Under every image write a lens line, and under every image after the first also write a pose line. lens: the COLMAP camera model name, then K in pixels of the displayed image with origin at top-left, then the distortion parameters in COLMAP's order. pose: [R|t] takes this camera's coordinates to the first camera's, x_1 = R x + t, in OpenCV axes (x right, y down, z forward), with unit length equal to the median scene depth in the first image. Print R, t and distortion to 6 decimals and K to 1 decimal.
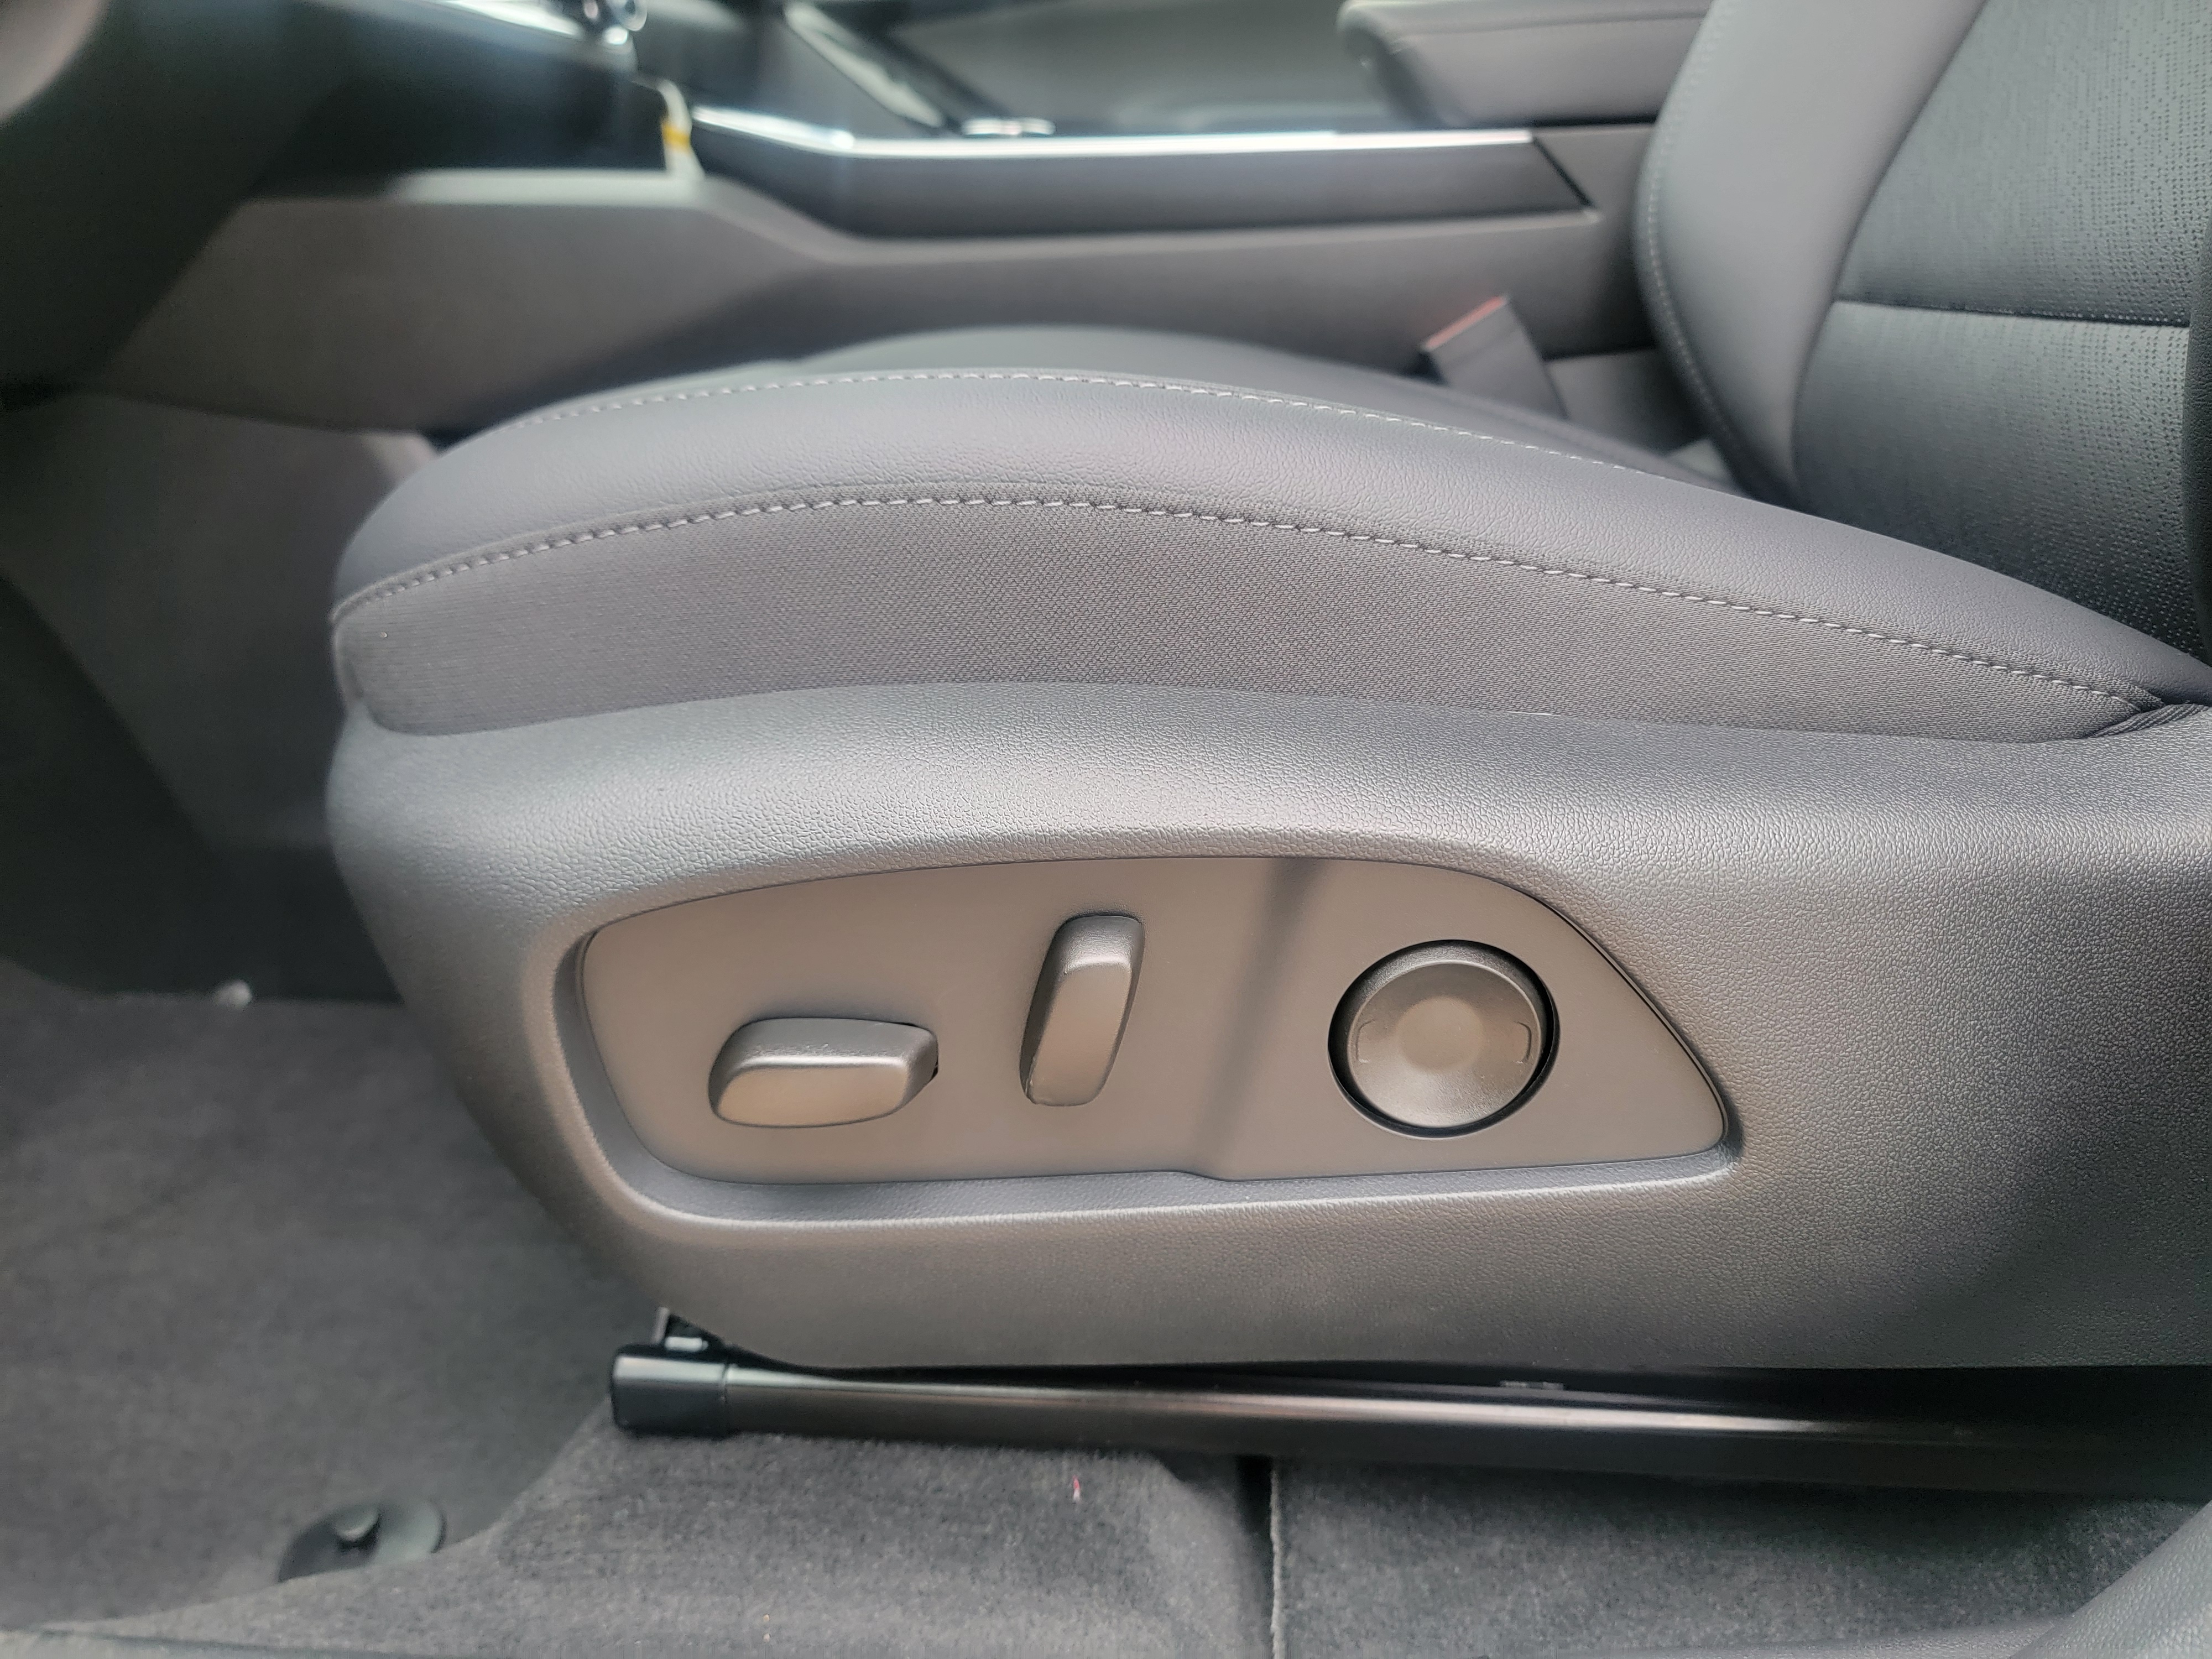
lens RADIAL K [[1534.3, 0, 1106.0], [0, 1534.3, 829.5], [0, 0, 1]] dist [0.037663, -0.058913]
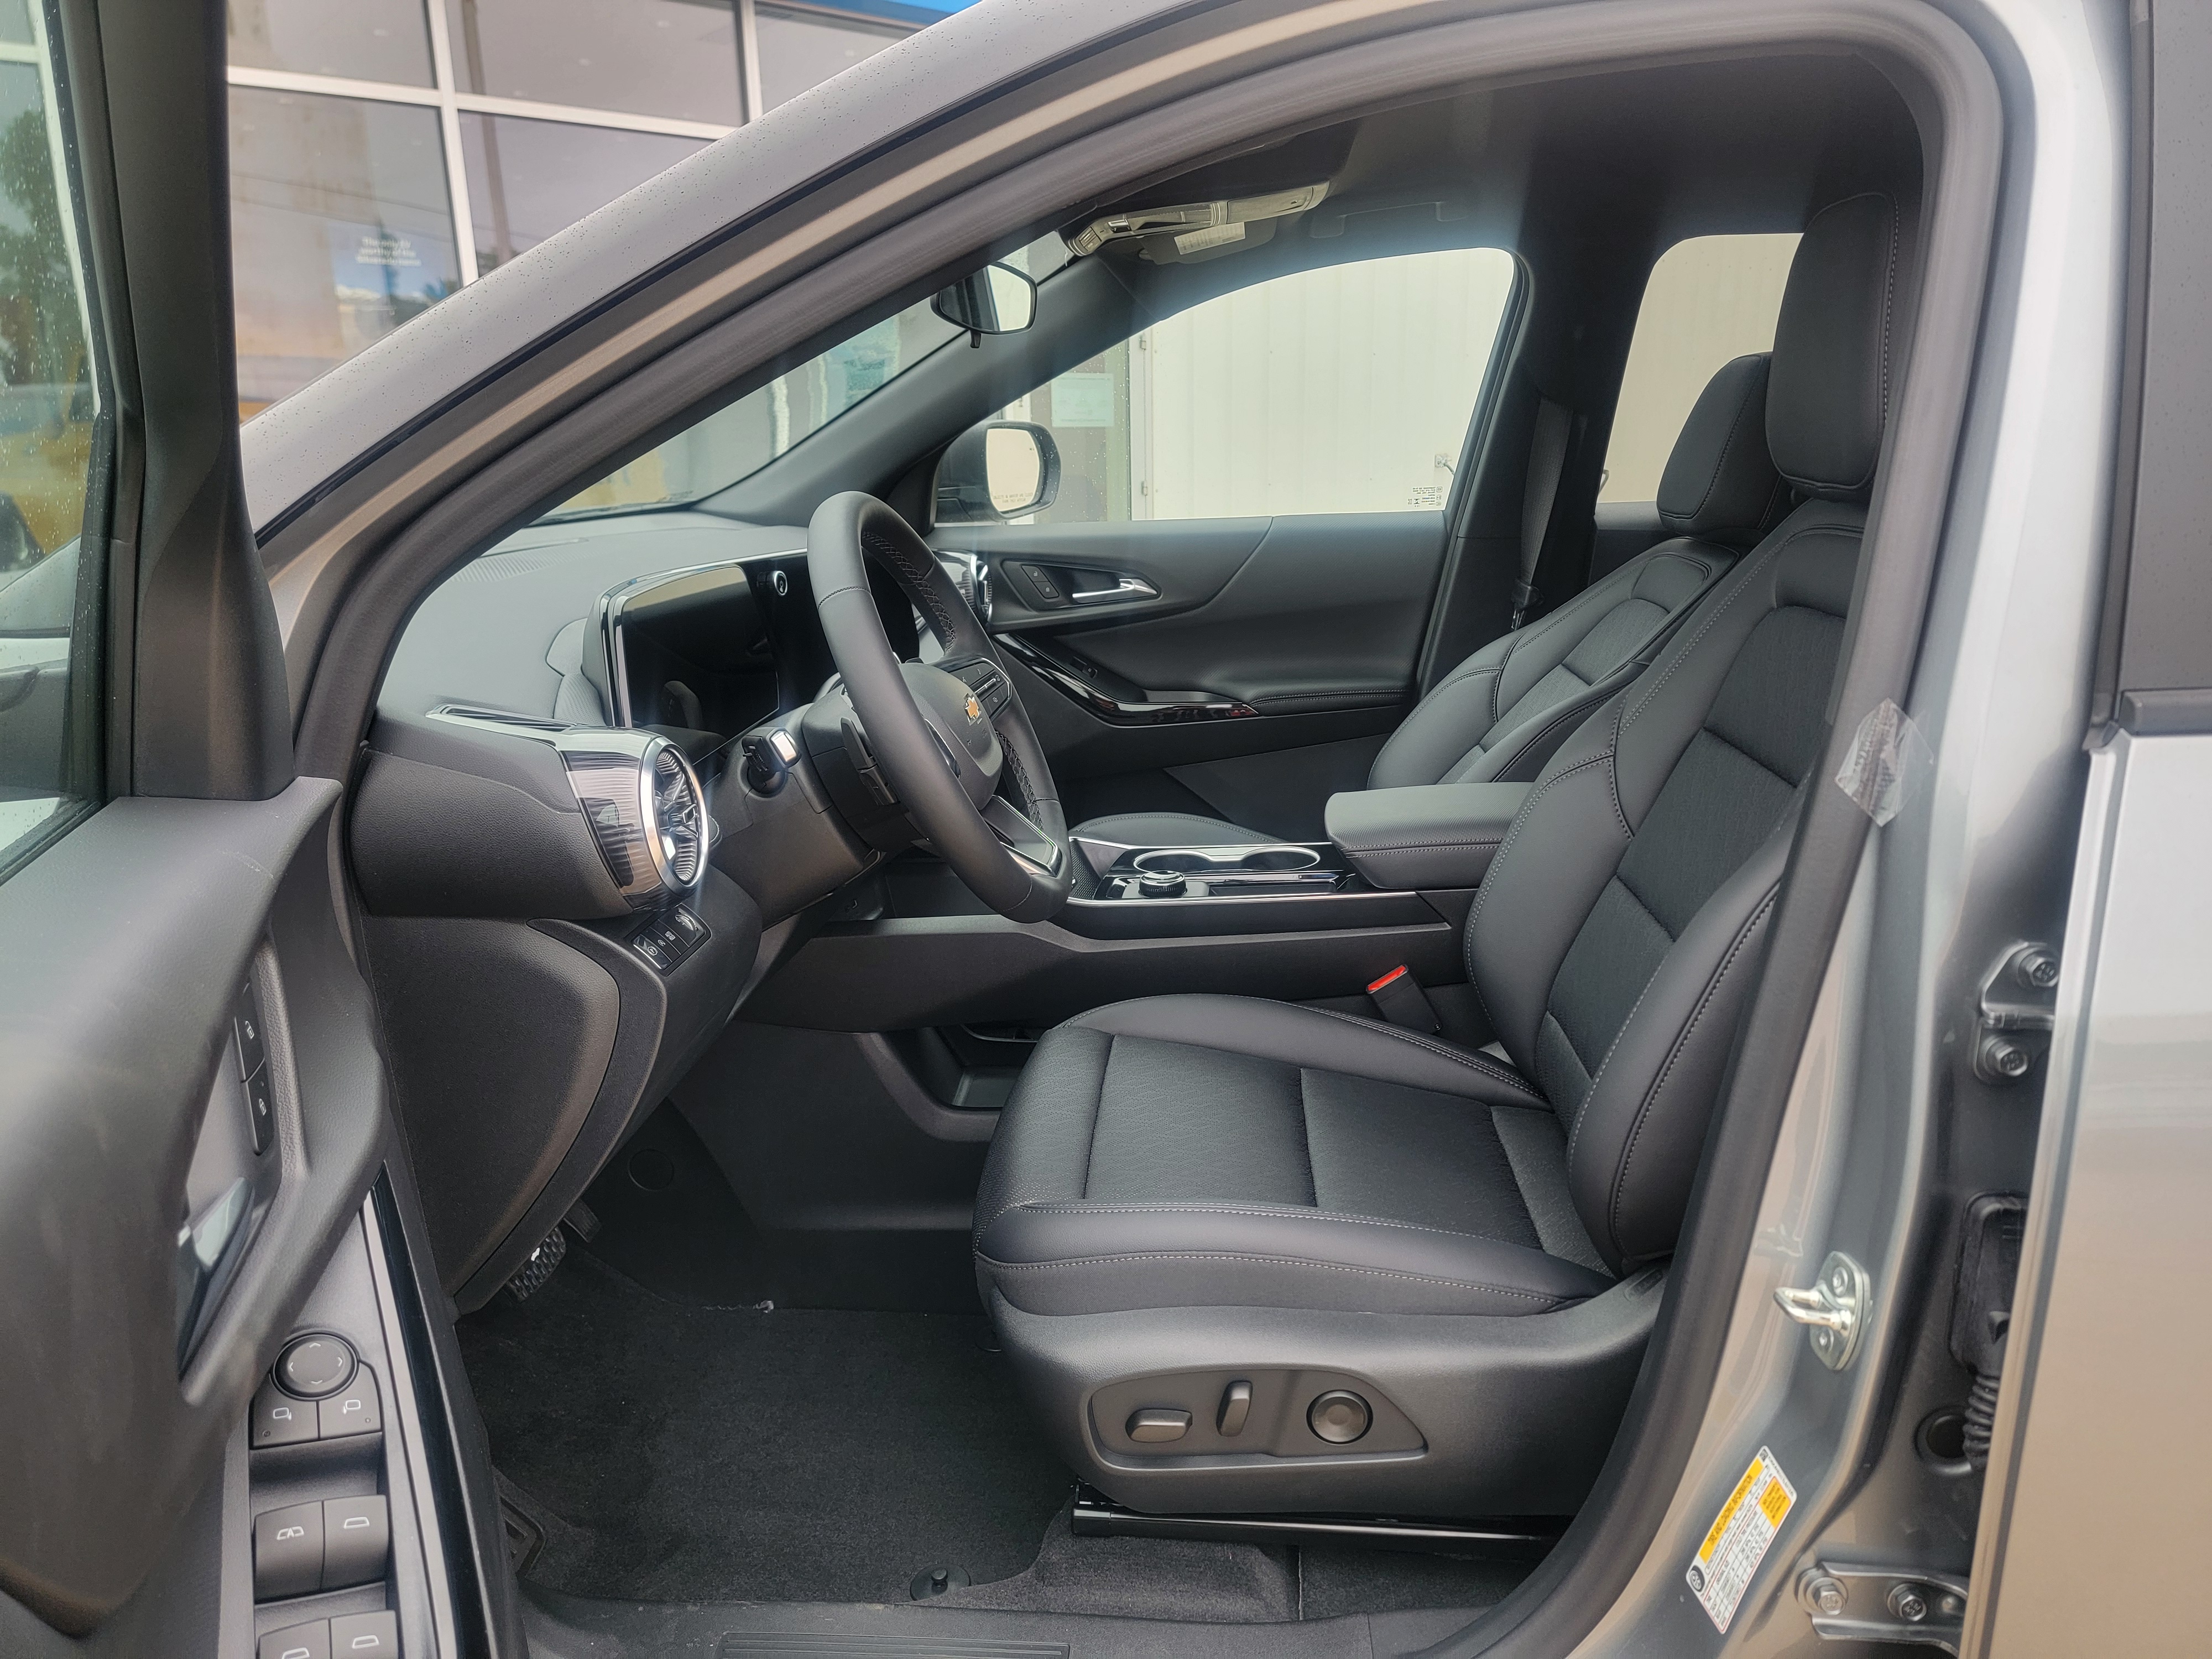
lens RADIAL K [[1549.0, 0, 1106.0], [0, 1549.0, 829.5], [0, 0, 1]] dist [0.045628, 0.000845]
pose [[0.999421, -0.014836, -0.030636, -0.148486], [0.012897, 0.997958, -0.062558, -0.800647], [0.031501, 0.062127, 0.997571, -2.150353]]
